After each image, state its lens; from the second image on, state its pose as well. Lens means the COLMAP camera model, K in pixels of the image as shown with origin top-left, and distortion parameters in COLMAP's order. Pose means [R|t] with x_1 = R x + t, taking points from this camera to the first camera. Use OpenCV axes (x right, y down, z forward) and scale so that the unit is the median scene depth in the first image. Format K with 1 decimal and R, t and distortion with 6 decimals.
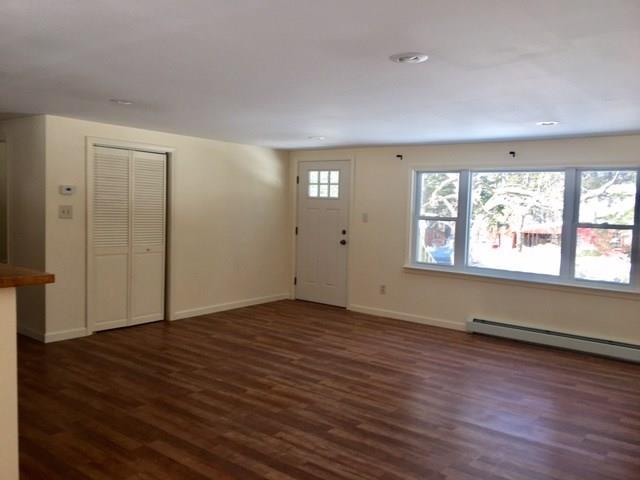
lens RADIAL K [[529.4, 0, 320.0], [0, 529.4, 240.0], [0, 0, 1]] dist [0.015034, 0.004269]
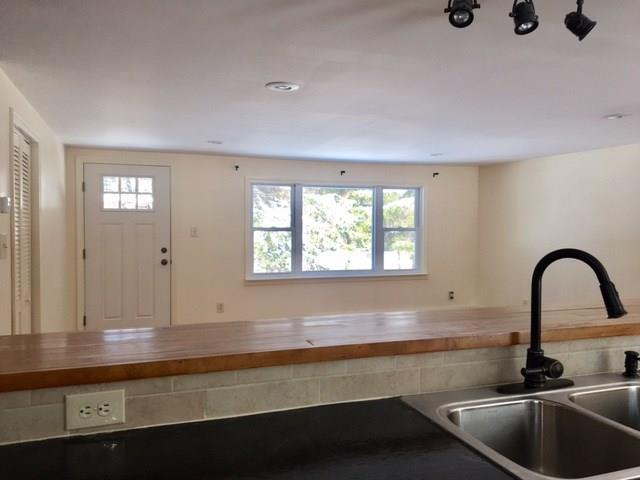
lens RADIAL K [[529.4, 0, 320.0], [0, 529.4, 240.0], [0, 0, 1]] dist [0.015034, 0.004269]
pose [[0.524703, -0.056578, 0.849403, -0.595388], [0.069885, 0.997284, 0.023259, -0.036492], [-0.848412, 0.047157, 0.527232, 0.364626]]
